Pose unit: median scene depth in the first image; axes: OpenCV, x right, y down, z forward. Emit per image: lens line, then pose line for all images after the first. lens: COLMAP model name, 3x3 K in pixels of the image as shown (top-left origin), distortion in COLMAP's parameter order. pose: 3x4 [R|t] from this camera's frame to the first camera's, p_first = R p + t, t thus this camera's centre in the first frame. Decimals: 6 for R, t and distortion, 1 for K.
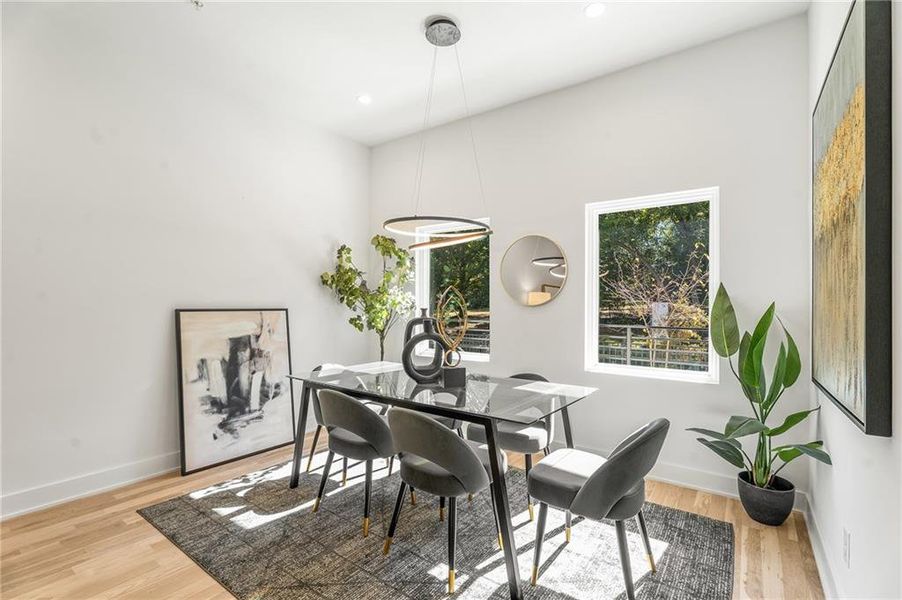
lens RADIAL K [[408.8, 0, 451.0], [0, 408.8, 300.0], [0, 0, 1]] dist [-0.014641, 0.000252]
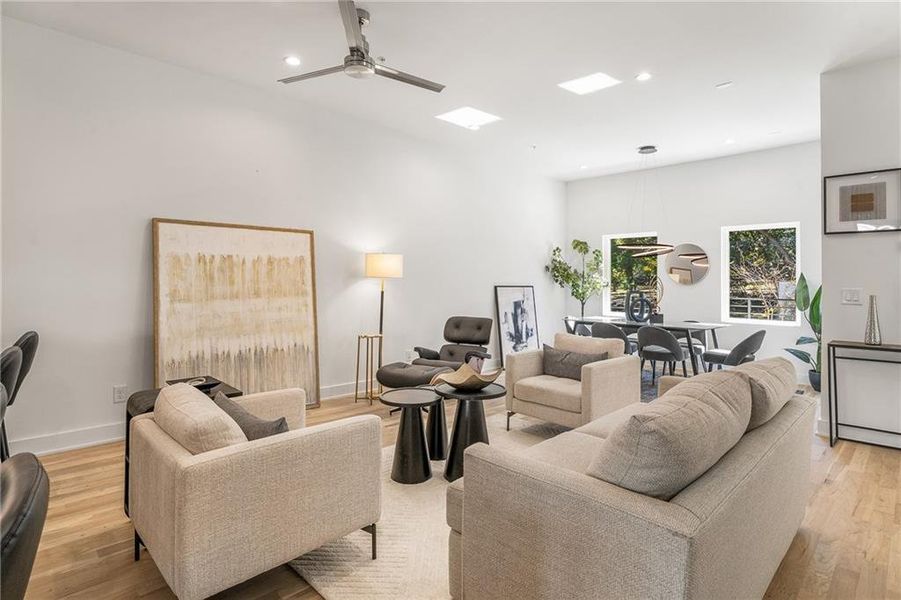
lens RADIAL K [[469.1, 0, 447.7], [0, 469.1, 274.1], [0, 0, 1]] dist [-0.002484, -0.000125]
pose [[0.986526, -0.001432, -0.163595, -0.472014], [-0.000088, 0.999957, -0.009285, -0.012013], [0.163602, 0.009174, 0.986484, -1.111170]]
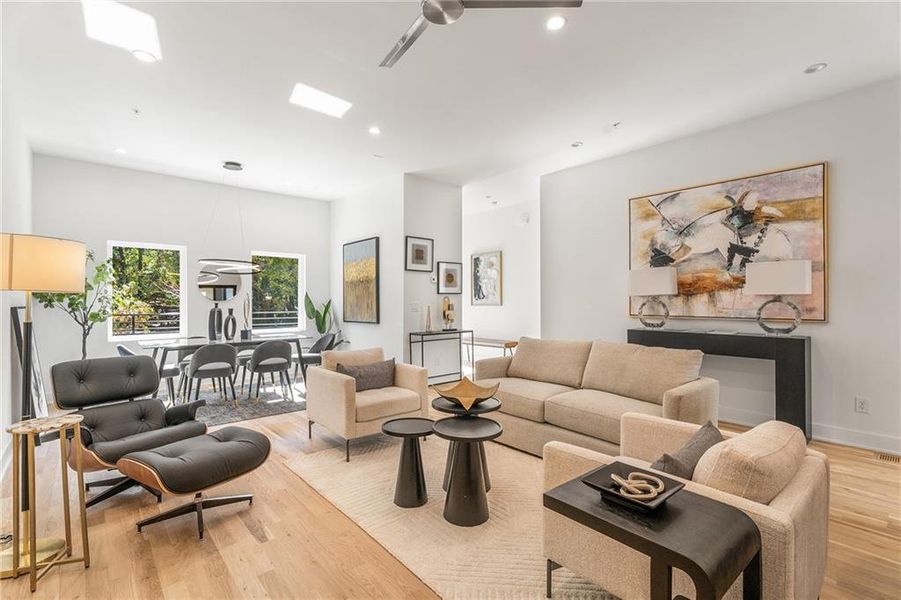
lens RADIAL K [[408.3, 0, 450.5], [0, 408.3, 300.0], [0, 0, 1]] dist [-0.014641, 0.000252]
pose [[0.222431, -0.007748, 0.974918, -1.309205], [-0.007464, 0.999926, 0.009650, -0.015318], [-0.974920, -0.009423, 0.222356, -0.410031]]
